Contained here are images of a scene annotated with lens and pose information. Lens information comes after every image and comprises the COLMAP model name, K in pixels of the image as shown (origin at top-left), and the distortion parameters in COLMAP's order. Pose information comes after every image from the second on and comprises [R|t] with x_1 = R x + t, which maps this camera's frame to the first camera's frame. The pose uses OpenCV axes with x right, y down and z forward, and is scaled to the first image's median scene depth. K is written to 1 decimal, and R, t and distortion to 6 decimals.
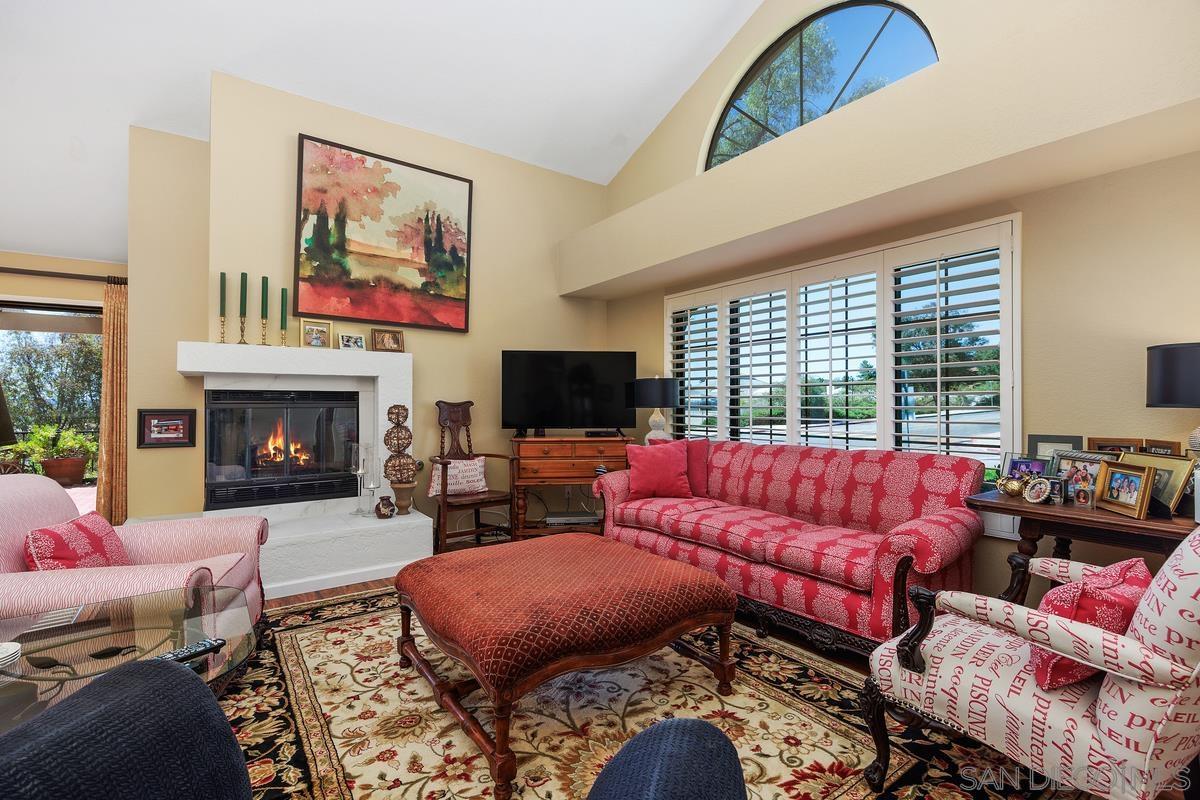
lens RADIAL K [[535.9, 0, 592.6], [0, 535.9, 401.8], [0, 0, 1]] dist [-0.000565, -0.000307]
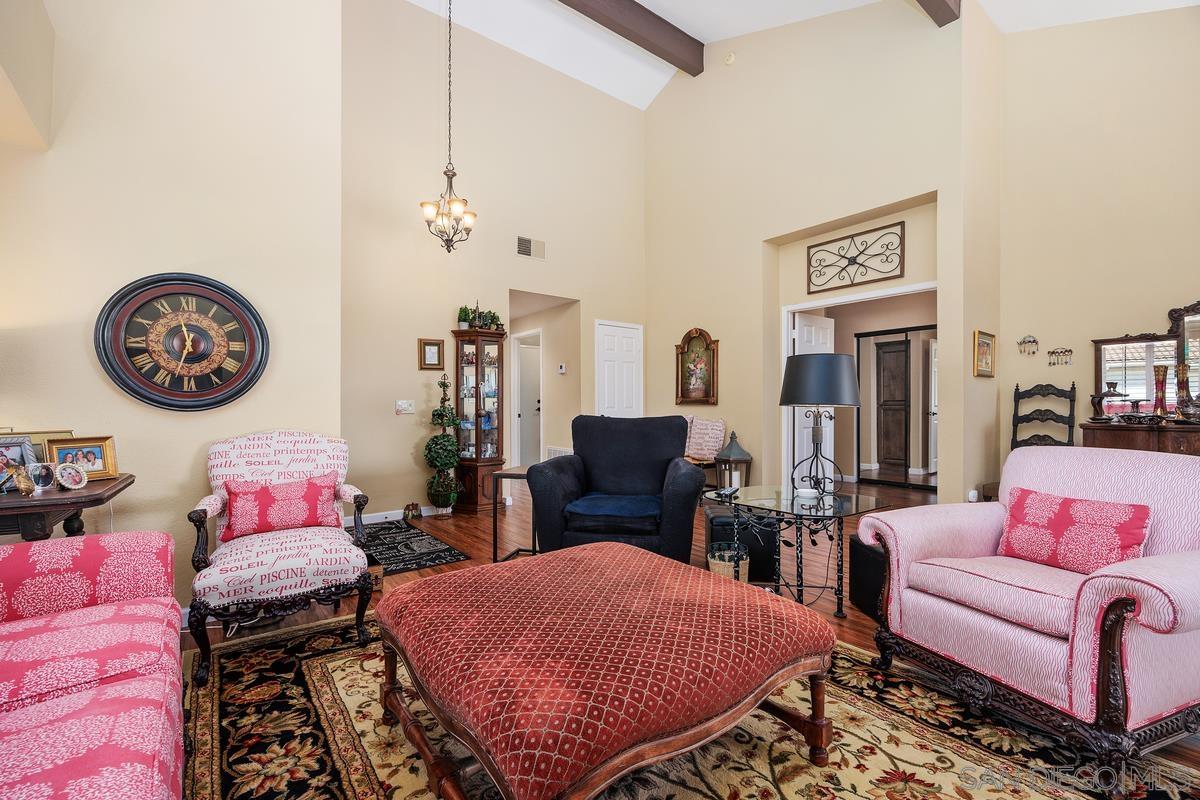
lens RADIAL K [[514.3, 0, 598.9], [0, 514.3, 405.0], [0, 0, 1]] dist [-0.000299, -0.000058]
pose [[-0.999113, 0.006626, -0.041584, -0.027918], [0.006967, 0.999943, -0.008046, 0.027224], [0.041529, -0.008328, -0.999103, 0.986071]]
